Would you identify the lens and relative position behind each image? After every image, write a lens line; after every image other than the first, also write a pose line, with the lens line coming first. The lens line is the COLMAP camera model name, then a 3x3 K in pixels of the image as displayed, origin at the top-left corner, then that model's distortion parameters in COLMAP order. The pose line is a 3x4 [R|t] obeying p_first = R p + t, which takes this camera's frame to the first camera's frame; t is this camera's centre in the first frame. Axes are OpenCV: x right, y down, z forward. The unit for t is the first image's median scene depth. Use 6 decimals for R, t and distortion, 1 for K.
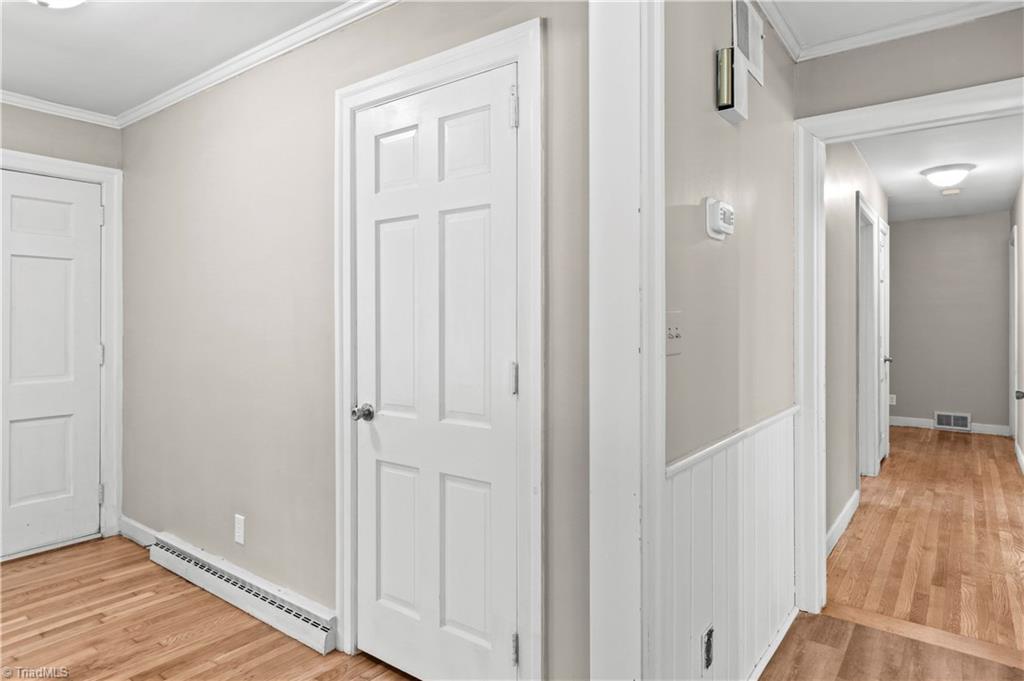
lens RADIAL K [[609.6, 0, 510.4], [0, 609.6, 334.8], [0, 0, 1]] dist [0.009319, -0.000167]
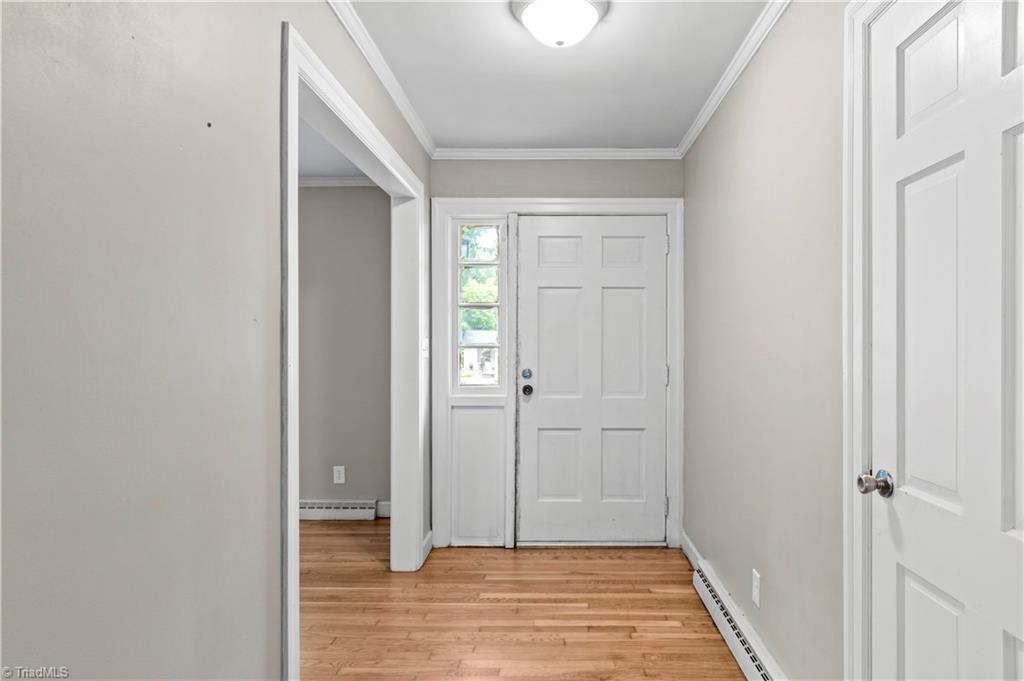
lens RADIAL K [[616.8, 0, 515.6], [0, 616.8, 350.0], [0, 0, 1]] dist [0.006698, 0.000917]
pose [[0.612916, 0.006523, -0.790121, 0.025507], [-0.016663, 0.999850, -0.004671, -0.002785], [0.789973, 0.016029, 0.612932, 0.180801]]
